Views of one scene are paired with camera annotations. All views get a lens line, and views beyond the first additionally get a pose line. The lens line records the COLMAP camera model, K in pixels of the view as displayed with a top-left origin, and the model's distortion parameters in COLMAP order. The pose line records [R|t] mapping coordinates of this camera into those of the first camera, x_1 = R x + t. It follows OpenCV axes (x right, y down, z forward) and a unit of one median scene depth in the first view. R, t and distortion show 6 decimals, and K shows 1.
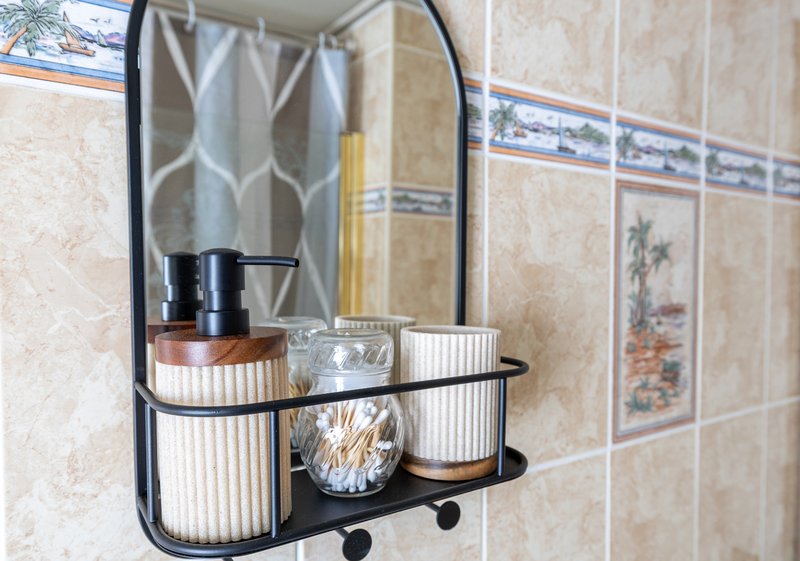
lens RADIAL K [[438.7, 0, 400.1], [0, 438.7, 214.6], [0, 0, 1]] dist [-0.004309, -0.000772]
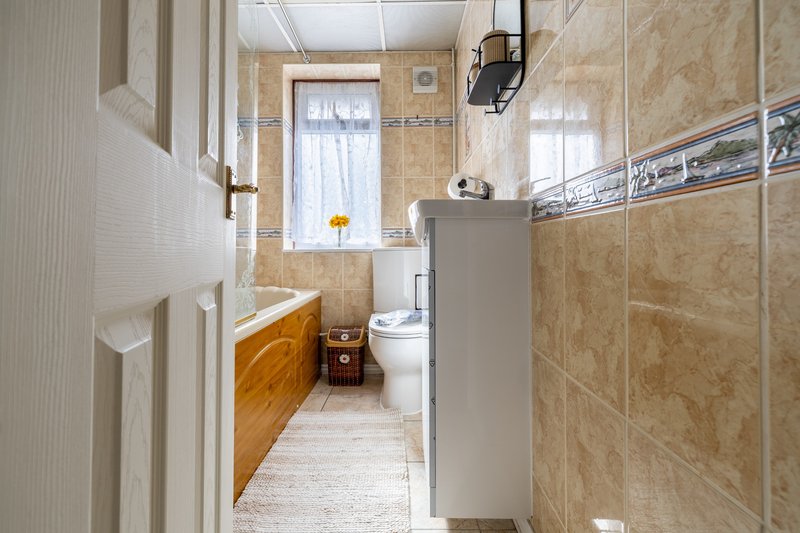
lens RADIAL K [[331.4, 0, 398.7], [0, 331.4, 248.3], [0, 0, 1]] dist [0.000666, 0.000114]
pose [[-0.460807, -0.070447, -0.884700, 1.453061], [-0.034843, 0.997512, -0.061281, 0.101763], [0.886816, 0.002587, -0.462116, 0.746433]]
